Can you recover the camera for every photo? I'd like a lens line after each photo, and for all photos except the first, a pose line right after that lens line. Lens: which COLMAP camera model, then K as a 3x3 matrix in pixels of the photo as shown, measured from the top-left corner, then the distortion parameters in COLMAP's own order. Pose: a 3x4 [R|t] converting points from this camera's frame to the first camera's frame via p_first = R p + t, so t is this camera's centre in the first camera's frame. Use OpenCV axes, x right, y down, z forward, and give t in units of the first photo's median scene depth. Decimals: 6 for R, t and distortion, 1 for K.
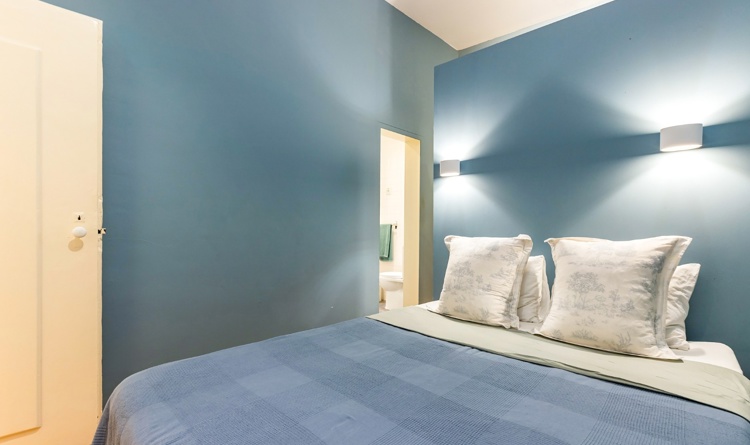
lens RADIAL K [[350.0, 0, 374.0], [0, 350.0, 231.8], [0, 0, 1]] dist [0.001509, -0.000062]
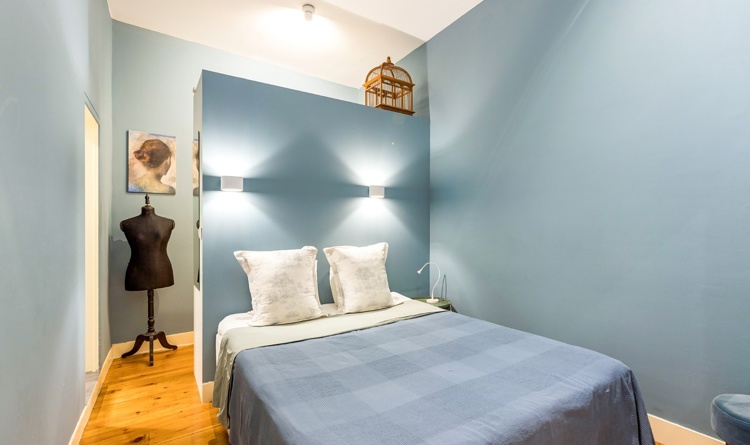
lens RADIAL K [[350.0, 0, 374.0], [0, 350.0, 231.8], [0, 0, 1]] dist [0.001509, -0.000062]
pose [[0.216657, -0.021886, 0.976002, -0.858124], [0.020053, 0.999638, 0.017965, -0.069250], [-0.976042, 0.015680, 0.217018, 0.504805]]
